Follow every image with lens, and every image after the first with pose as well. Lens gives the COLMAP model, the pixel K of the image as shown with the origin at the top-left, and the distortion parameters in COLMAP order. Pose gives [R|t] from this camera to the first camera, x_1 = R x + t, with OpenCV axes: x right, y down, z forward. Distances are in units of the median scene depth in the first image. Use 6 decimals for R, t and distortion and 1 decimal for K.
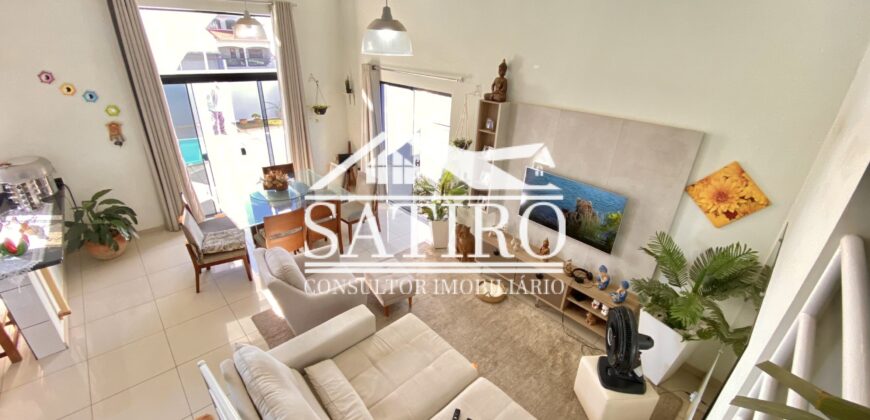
lens RADIAL K [[363.1, 0, 435.0], [0, 363.1, 210.0], [0, 0, 1]] dist [-0.019378, -0.004510]
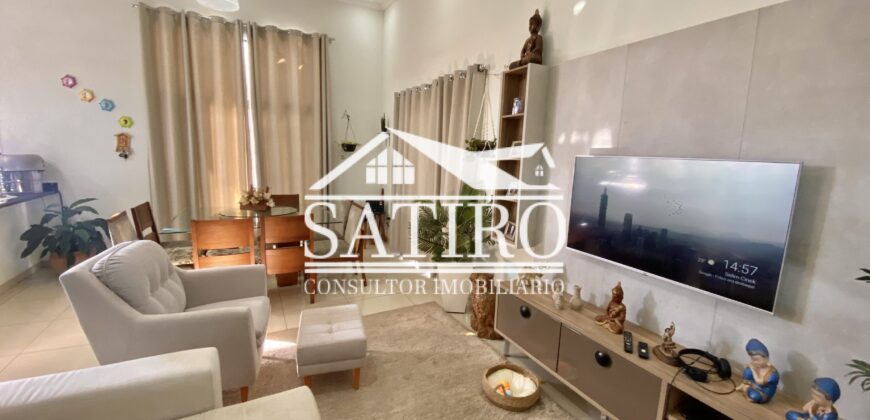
lens RADIAL K [[363.1, 0, 435.0], [0, 363.1, 210.0], [0, 0, 1]] dist [-0.019378, -0.004510]
pose [[0.960970, 0.026913, -0.275340, 0.199308], [-0.111224, 0.948866, -0.295438, 0.158868], [0.253310, 0.314531, 0.914825, 0.440636]]
